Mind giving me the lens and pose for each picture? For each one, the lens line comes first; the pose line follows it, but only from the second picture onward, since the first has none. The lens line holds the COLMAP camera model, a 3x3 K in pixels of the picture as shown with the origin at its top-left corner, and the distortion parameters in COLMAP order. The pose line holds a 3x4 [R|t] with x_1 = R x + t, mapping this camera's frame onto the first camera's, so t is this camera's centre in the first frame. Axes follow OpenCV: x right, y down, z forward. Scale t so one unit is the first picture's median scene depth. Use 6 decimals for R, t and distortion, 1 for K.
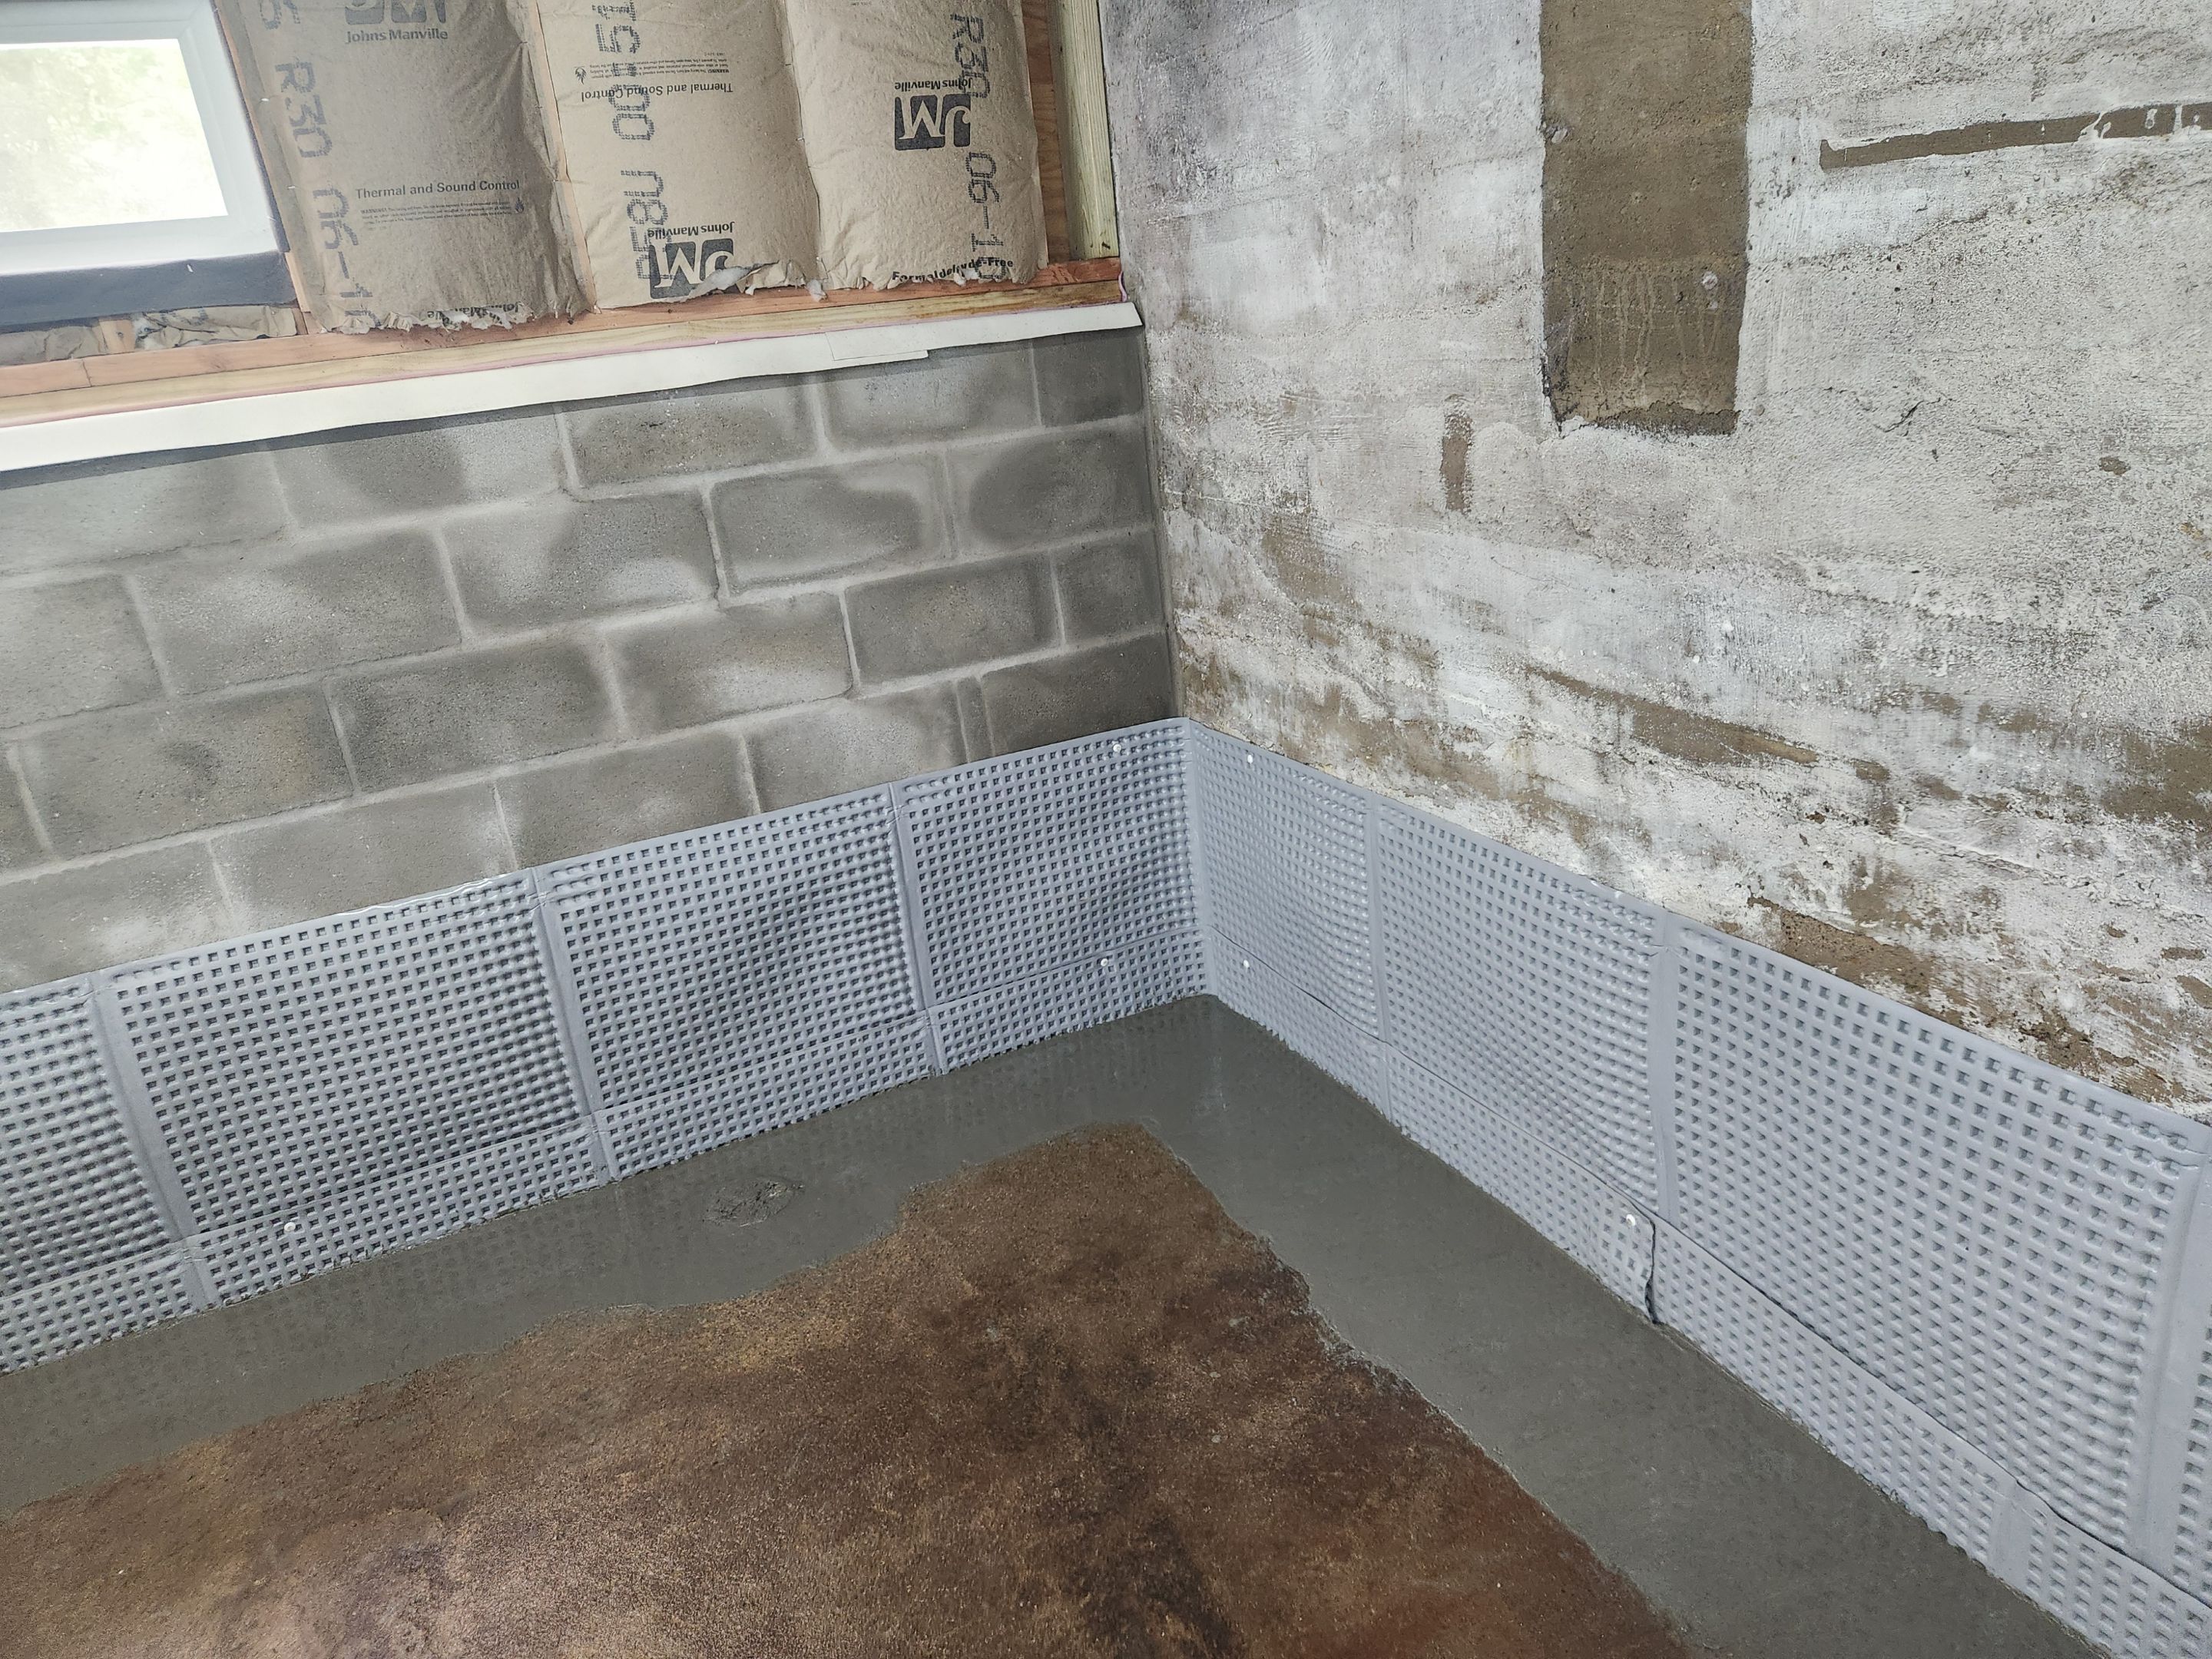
lens RADIAL K [[1537.4, 0, 1102.7], [0, 1537.4, 776.8], [0, 0, 1]] dist [0.088479, -0.081541]
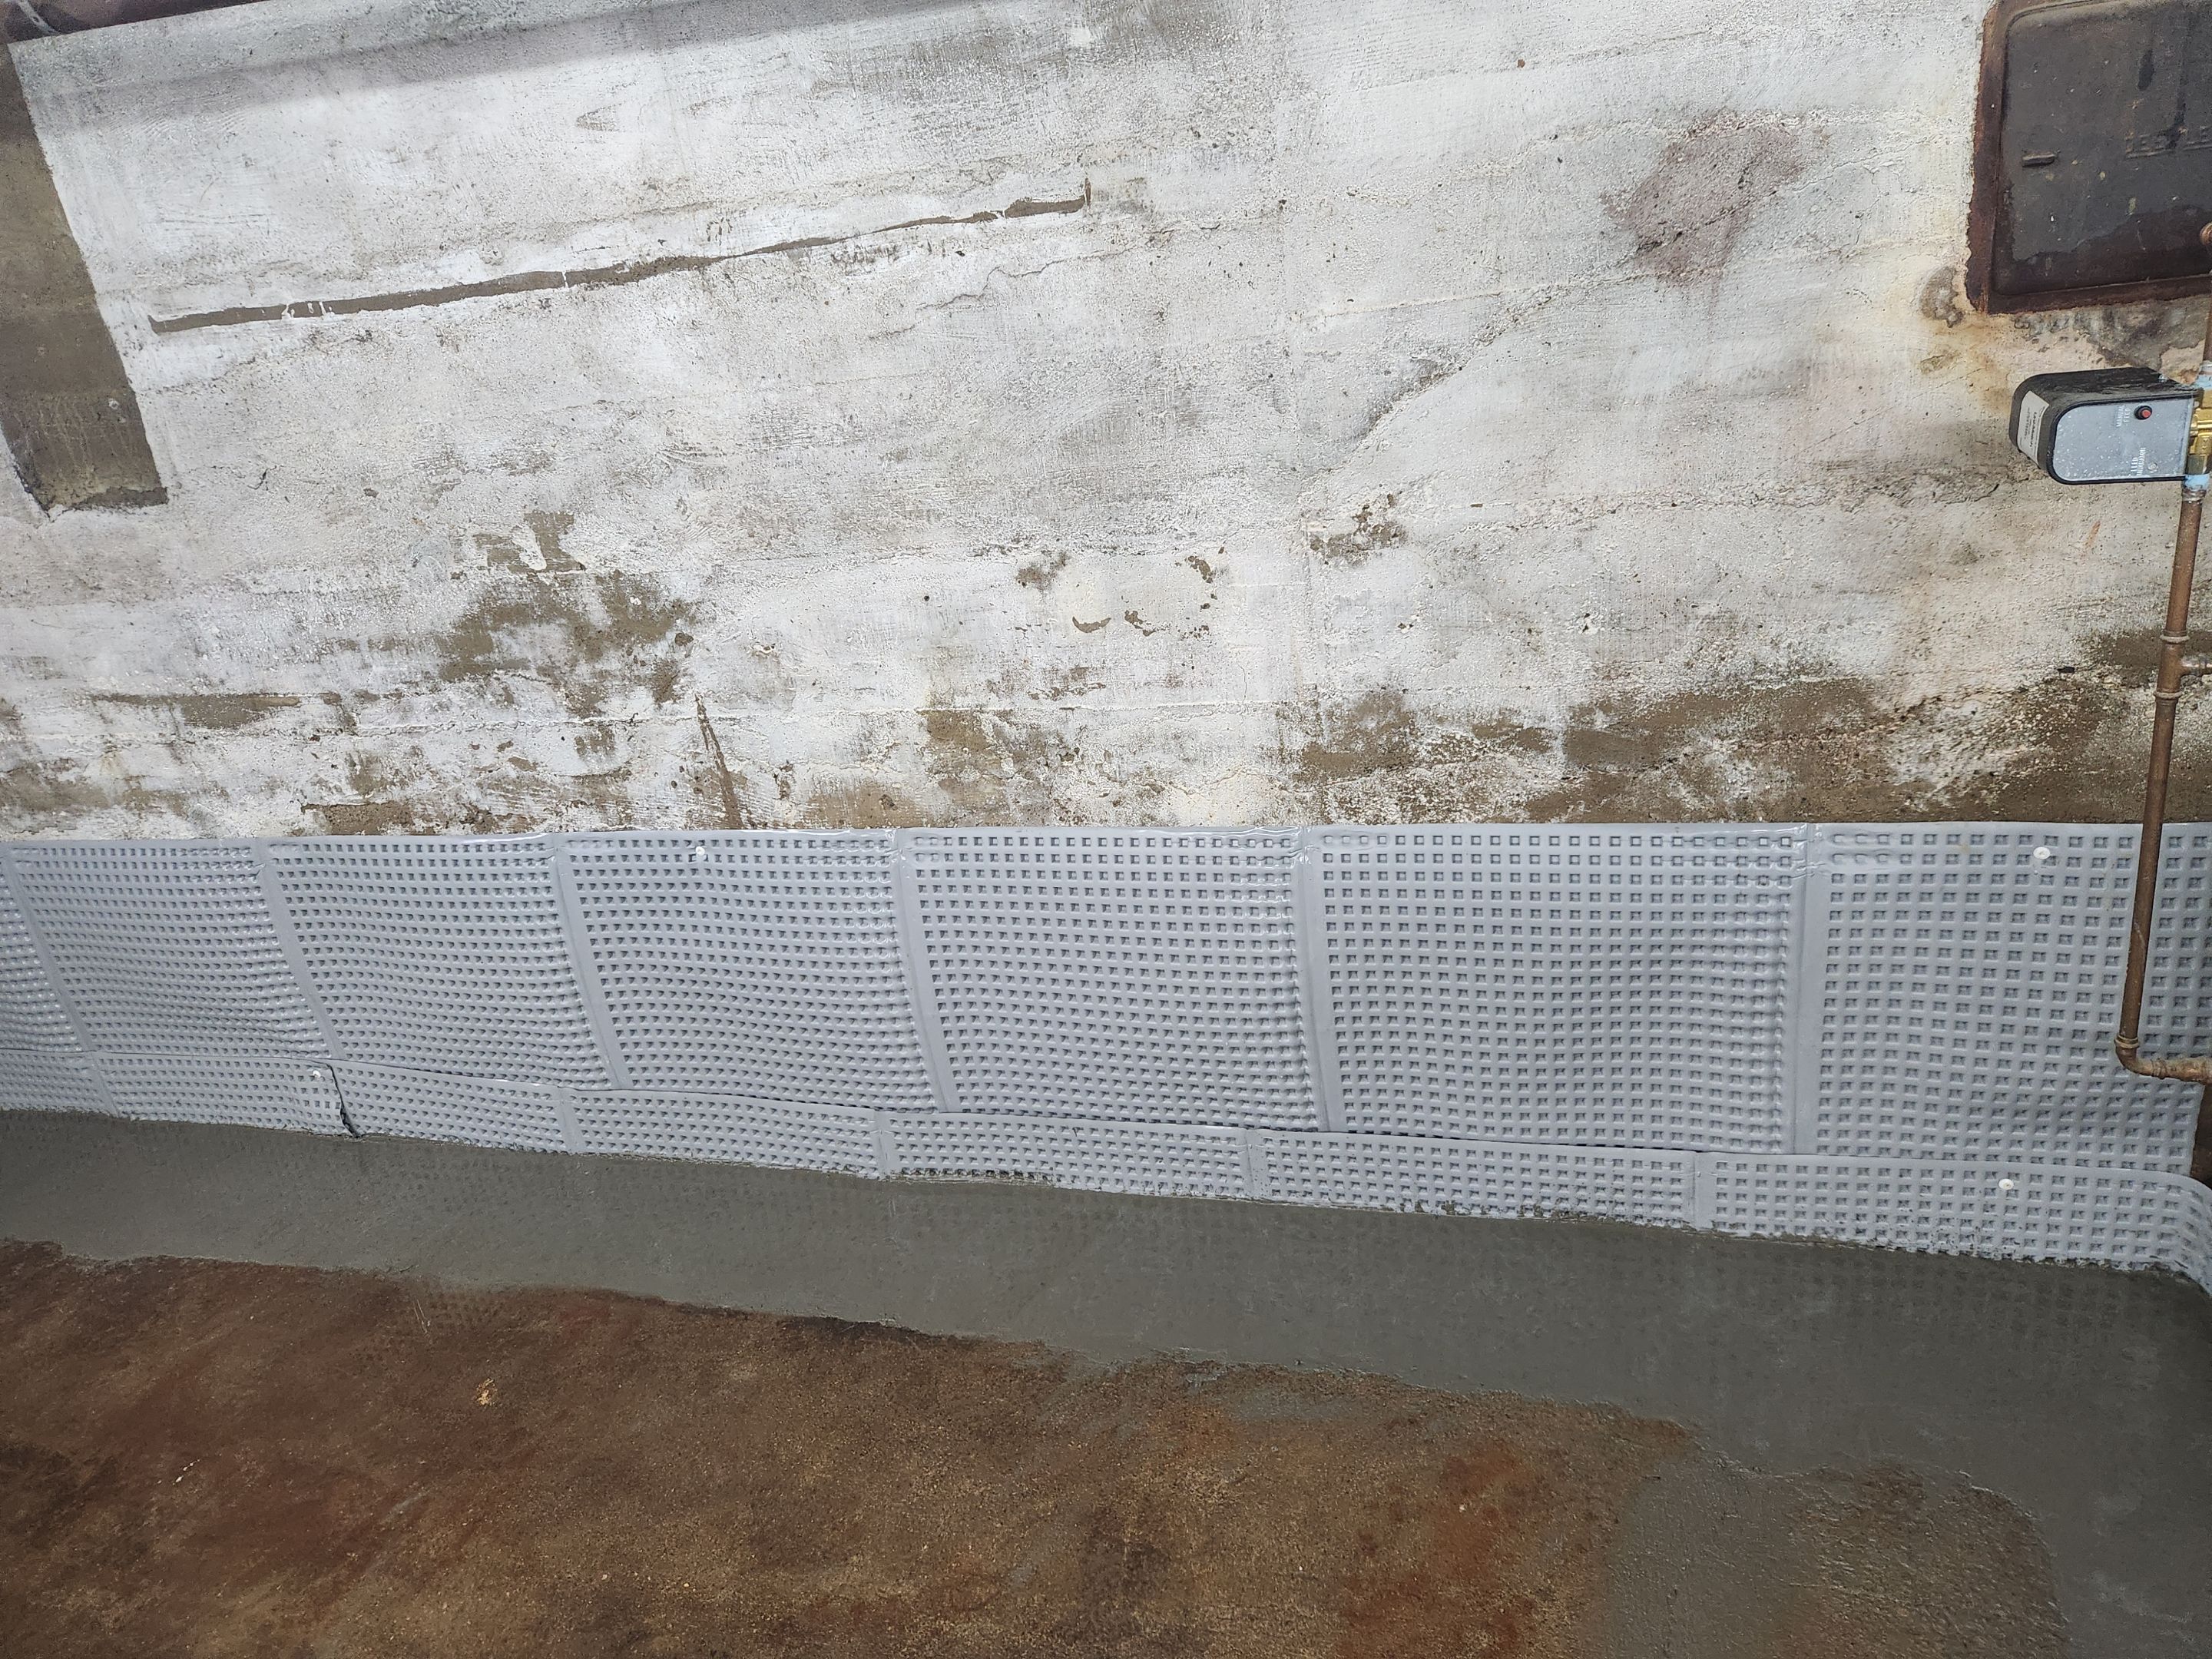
lens RADIAL K [[1537.4, 0, 1102.7], [0, 1537.4, 776.8], [0, 0, 1]] dist [0.088479, -0.081541]
pose [[0.695406, -0.252365, 0.672846, -0.037082], [0.283818, 0.956640, 0.065474, 0.136477], [-0.660195, 0.145434, 0.736879, -0.482000]]
